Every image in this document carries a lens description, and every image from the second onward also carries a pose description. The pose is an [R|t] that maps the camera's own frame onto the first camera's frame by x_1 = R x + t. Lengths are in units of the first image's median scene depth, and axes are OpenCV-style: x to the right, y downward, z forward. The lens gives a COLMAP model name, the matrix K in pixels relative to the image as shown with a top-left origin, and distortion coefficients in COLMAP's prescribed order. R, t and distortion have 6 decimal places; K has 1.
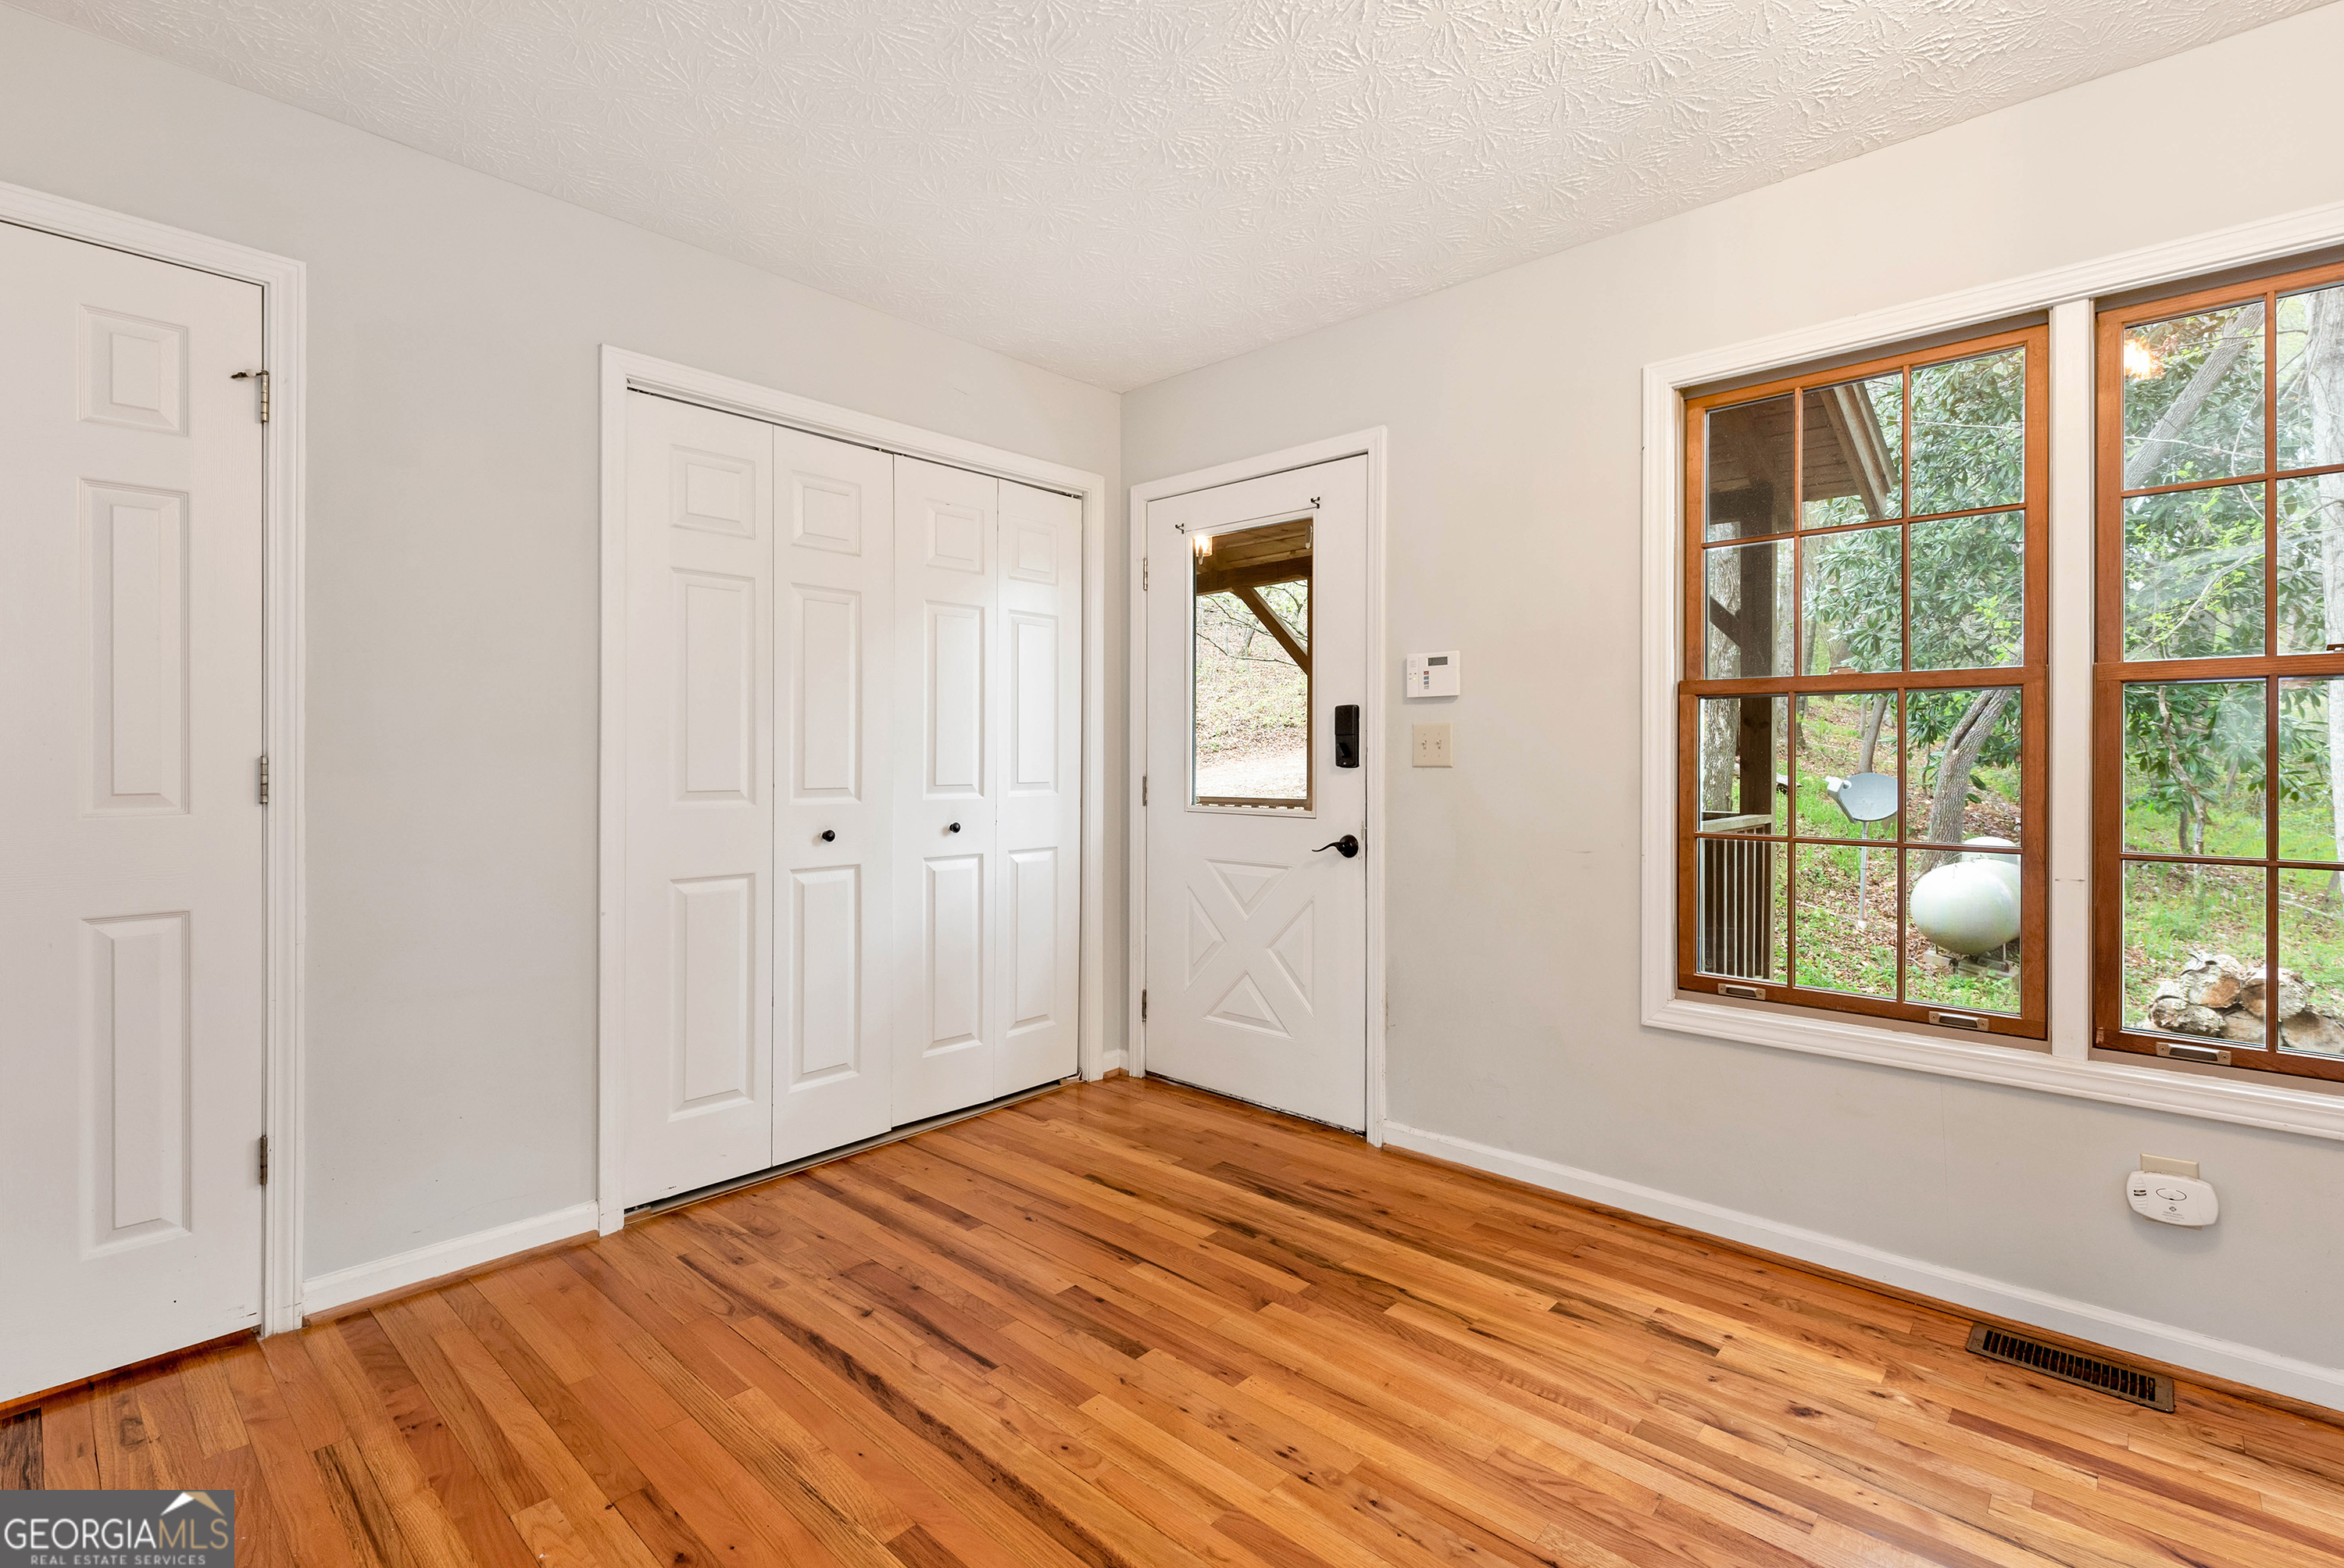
lens RADIAL K [[1060.2, 0, 1176.9], [0, 1060.2, 757.1], [0, 0, 1]] dist [0.000499, -0.000729]
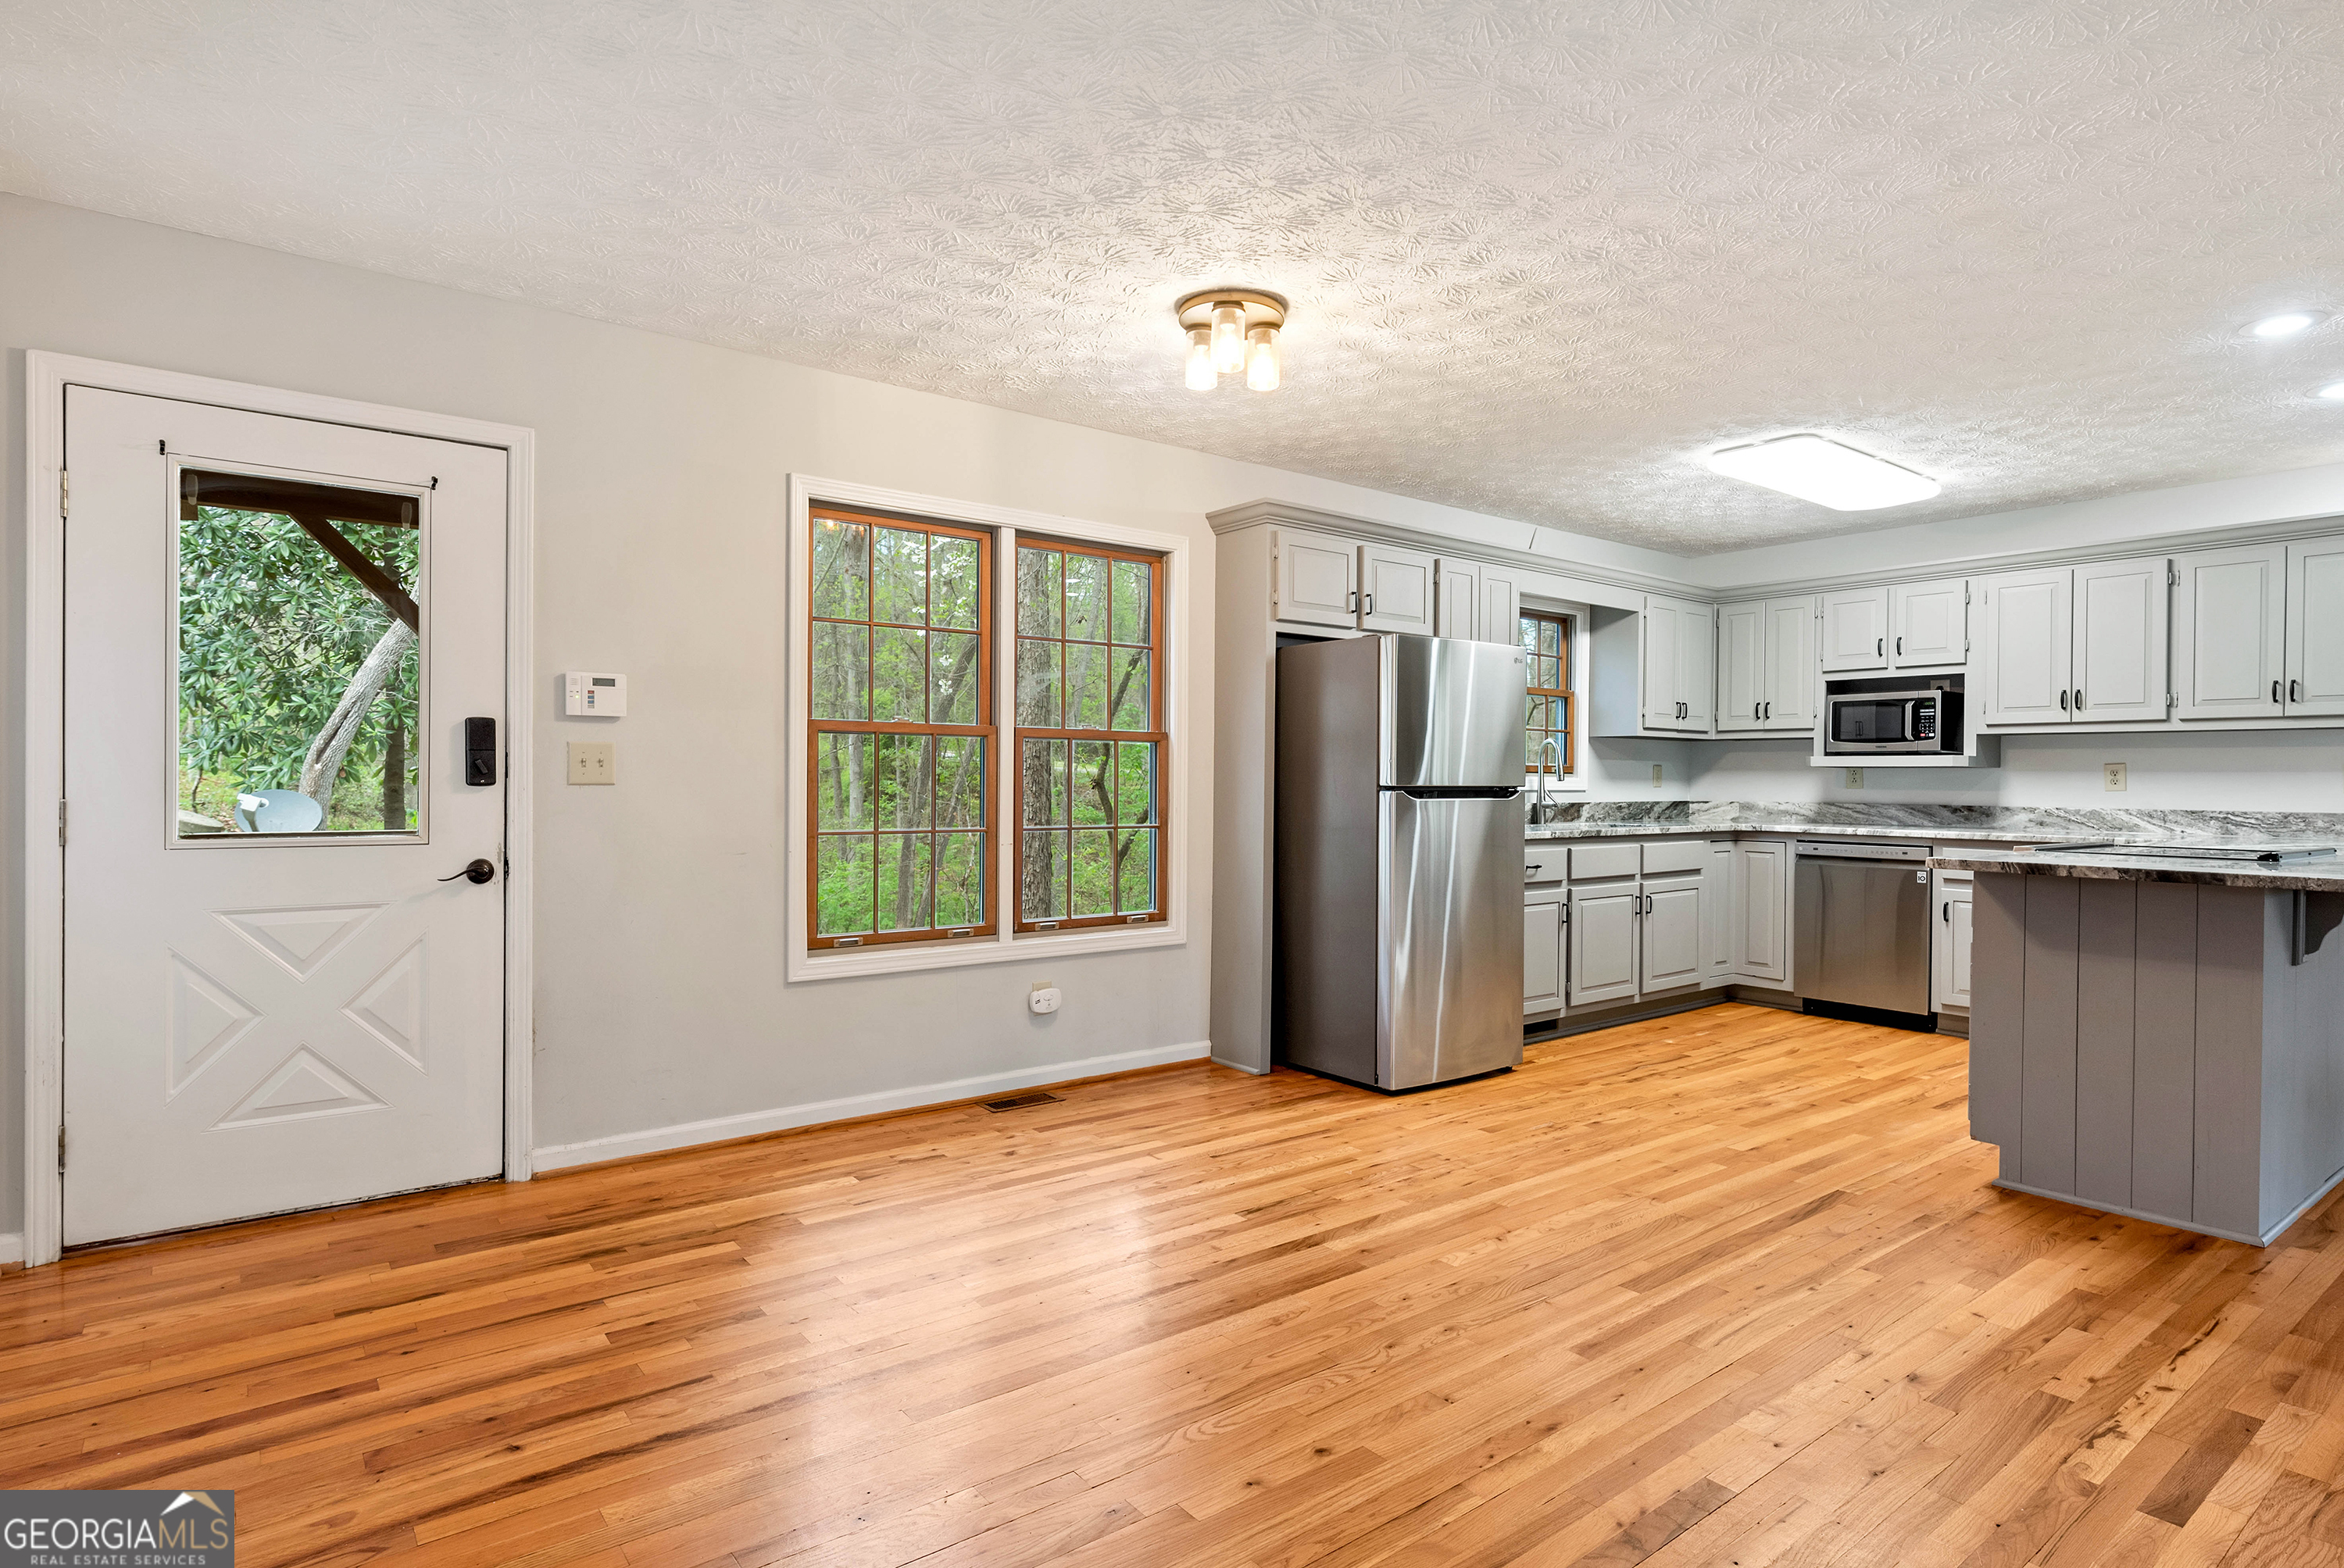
lens RADIAL K [[1224.7, 0, 1172.0], [0, 1224.7, 784.0], [0, 0, 1]] dist [-0.002669, -0.000591]
pose [[0.176668, -0.004459, 0.984260, -0.859888], [-0.006636, 0.999962, 0.005721, -0.001712], [-0.984248, -0.007542, 0.176632, 0.248635]]
